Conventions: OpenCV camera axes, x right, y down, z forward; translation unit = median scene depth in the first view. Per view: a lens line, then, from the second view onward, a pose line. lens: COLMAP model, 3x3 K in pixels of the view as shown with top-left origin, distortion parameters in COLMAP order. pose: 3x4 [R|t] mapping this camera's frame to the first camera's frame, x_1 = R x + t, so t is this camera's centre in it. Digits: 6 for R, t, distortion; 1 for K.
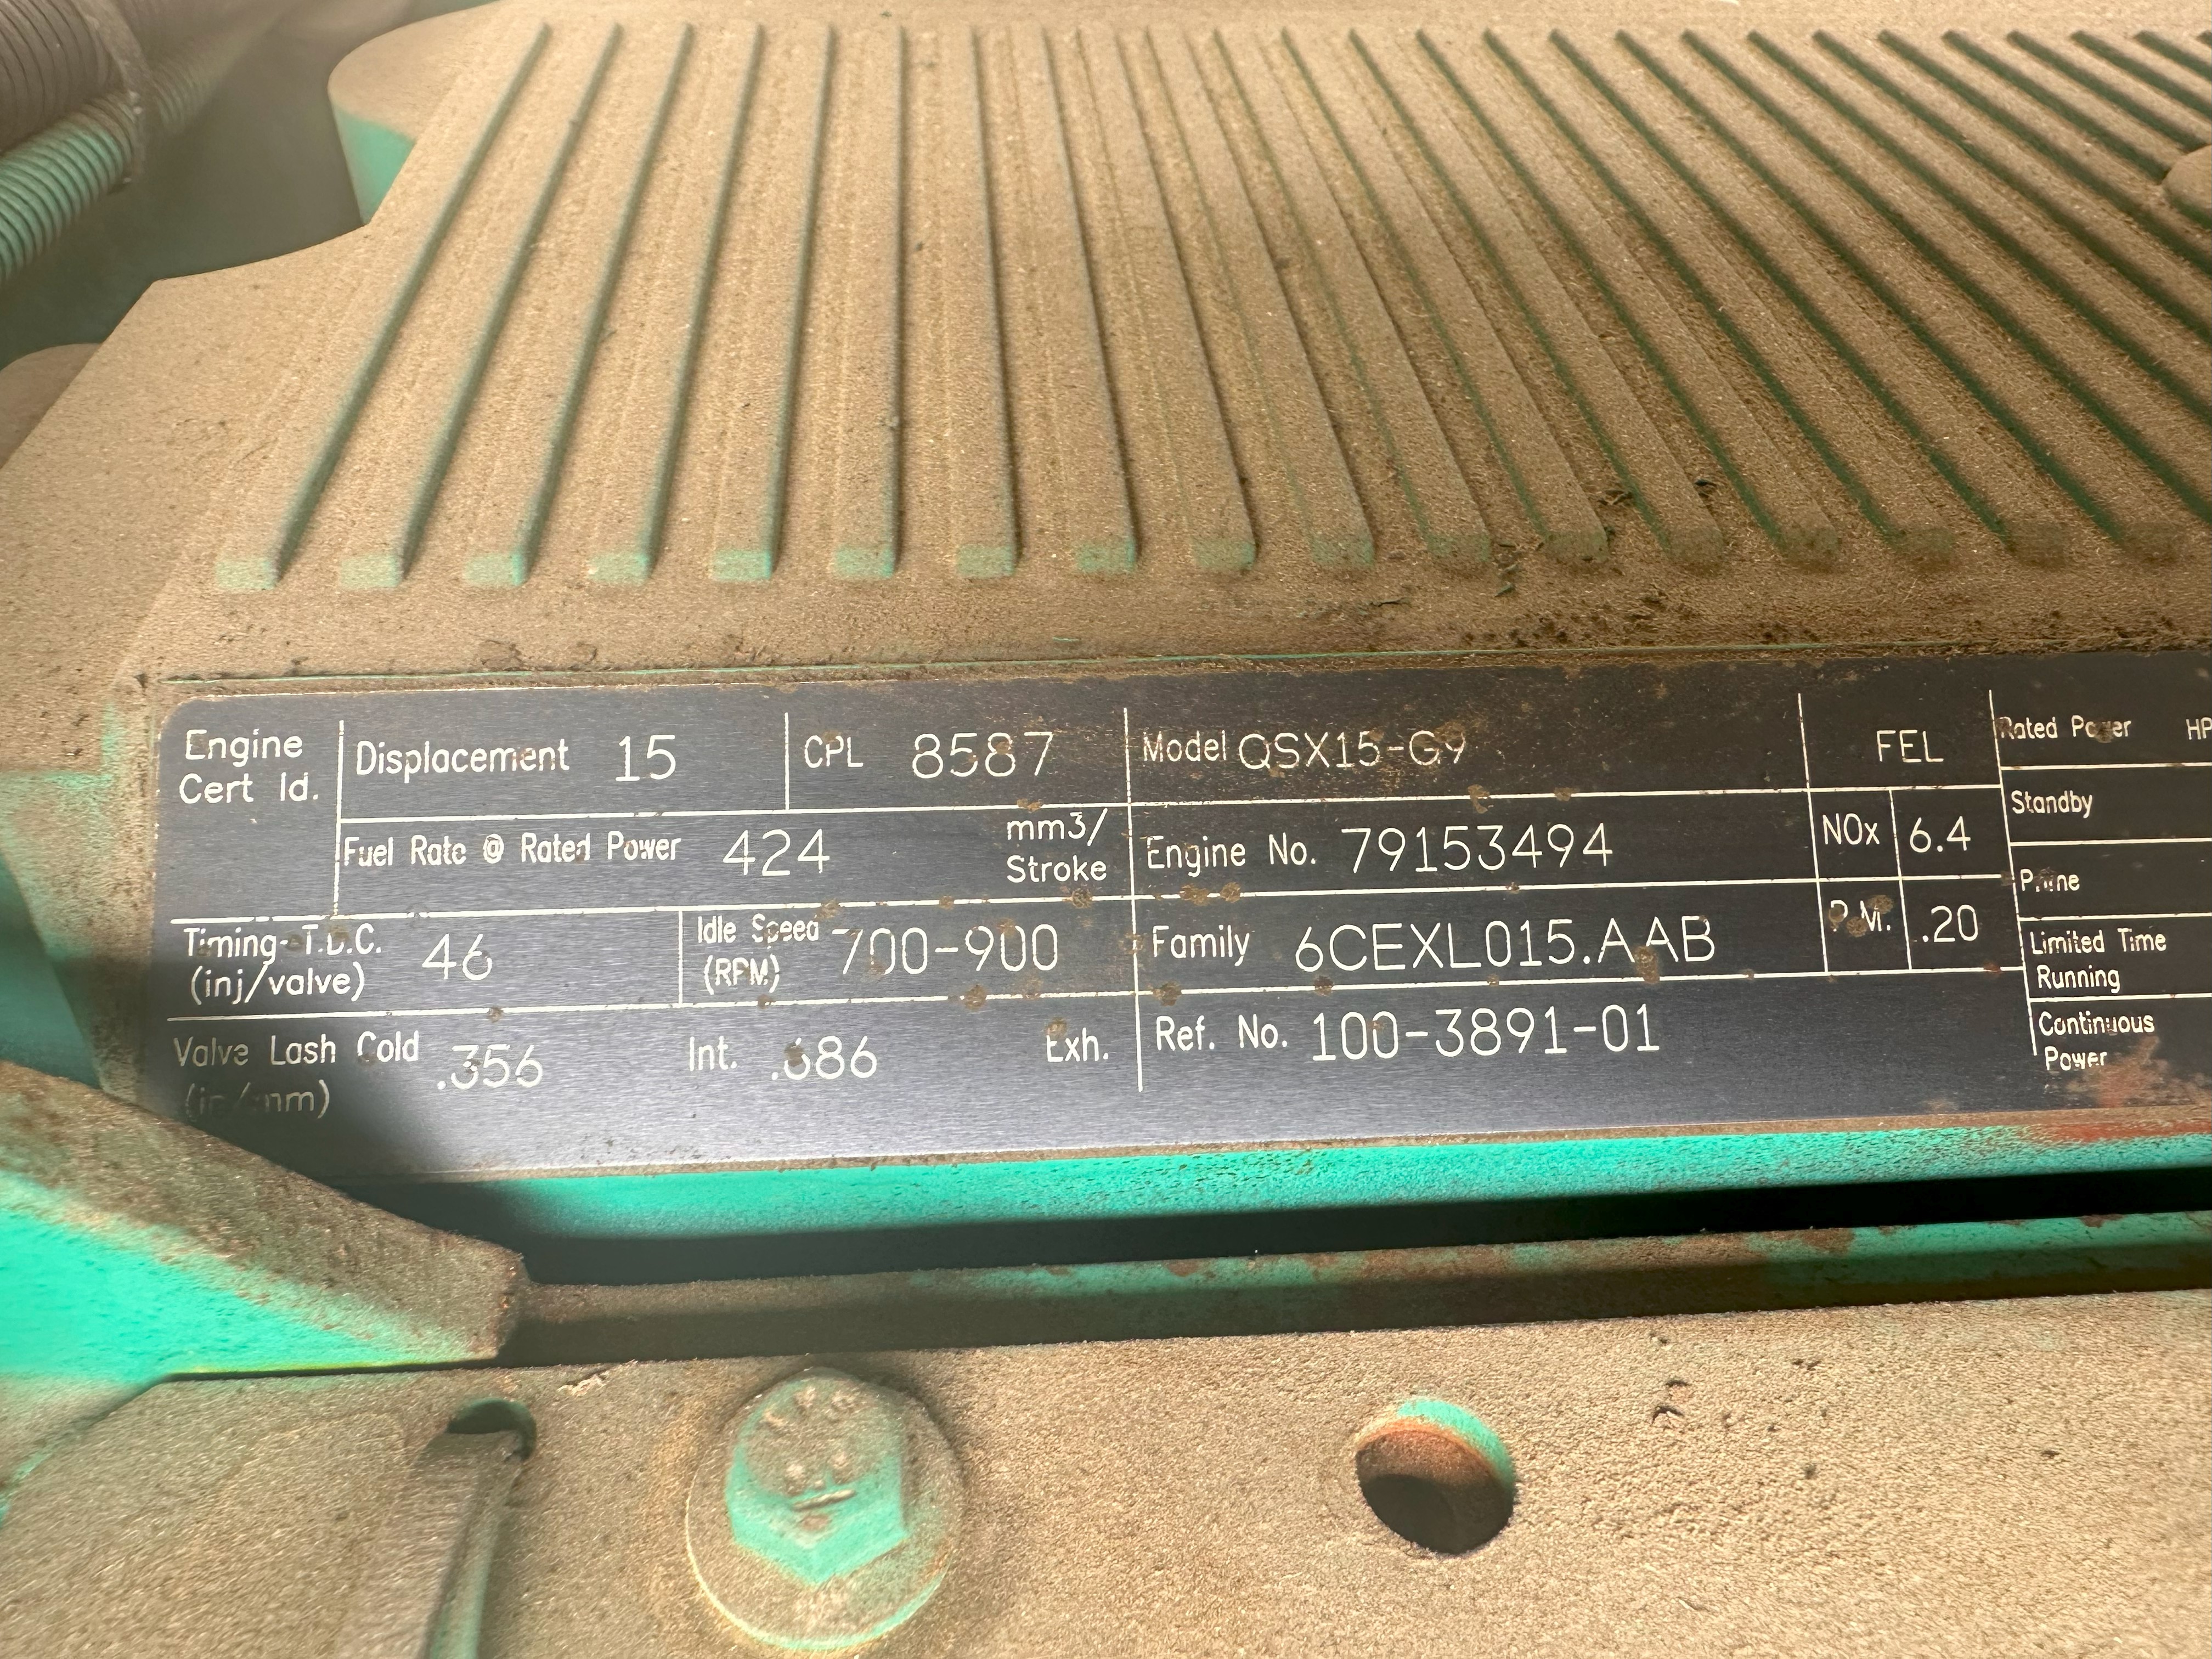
lens RADIAL K [[1566.4, 0, 1106.1], [0, 1566.4, 829.0], [0, 0, 1]] dist [0.003614, 0.001149]
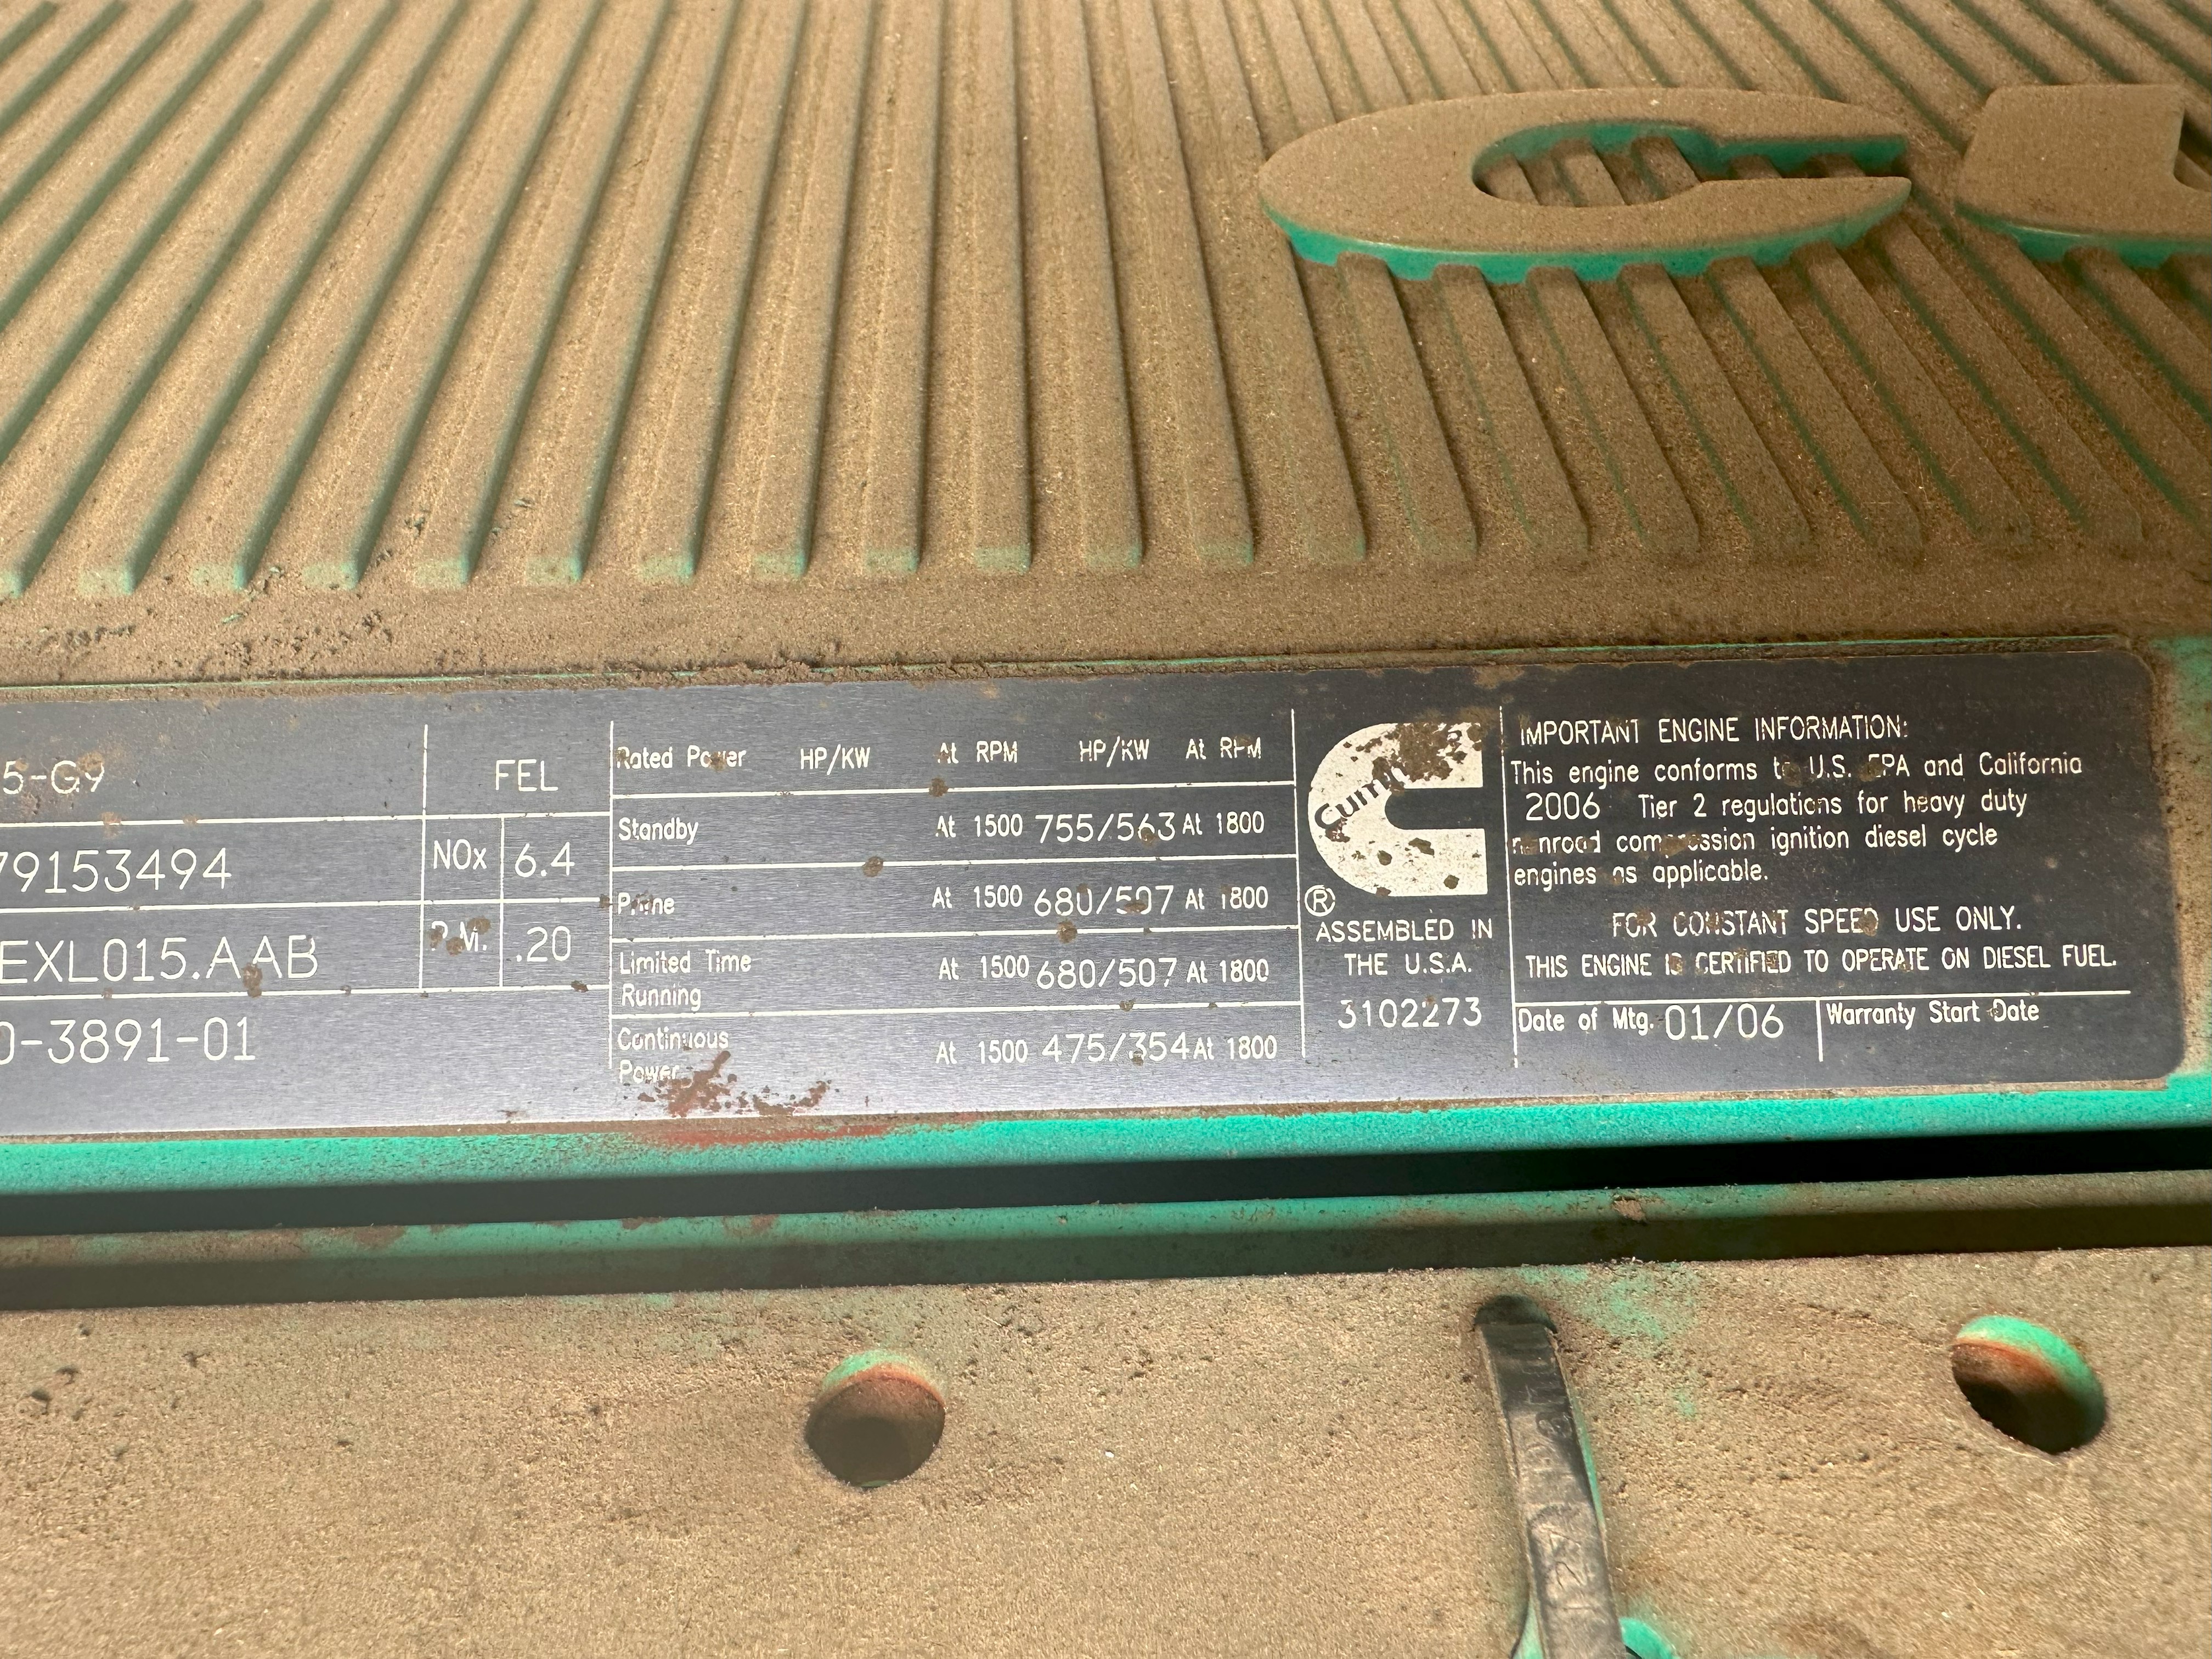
lens RADIAL K [[1447.6, 0, 1107.6], [0, 1447.6, 883.7], [0, 0, 1]] dist [0.009777, 0.001412]
pose [[0.997338, 0.005489, -0.072717, 0.992230], [-0.001283, 0.998330, 0.057760, -0.037735], [0.072912, -0.057513, 0.995679, 0.053470]]
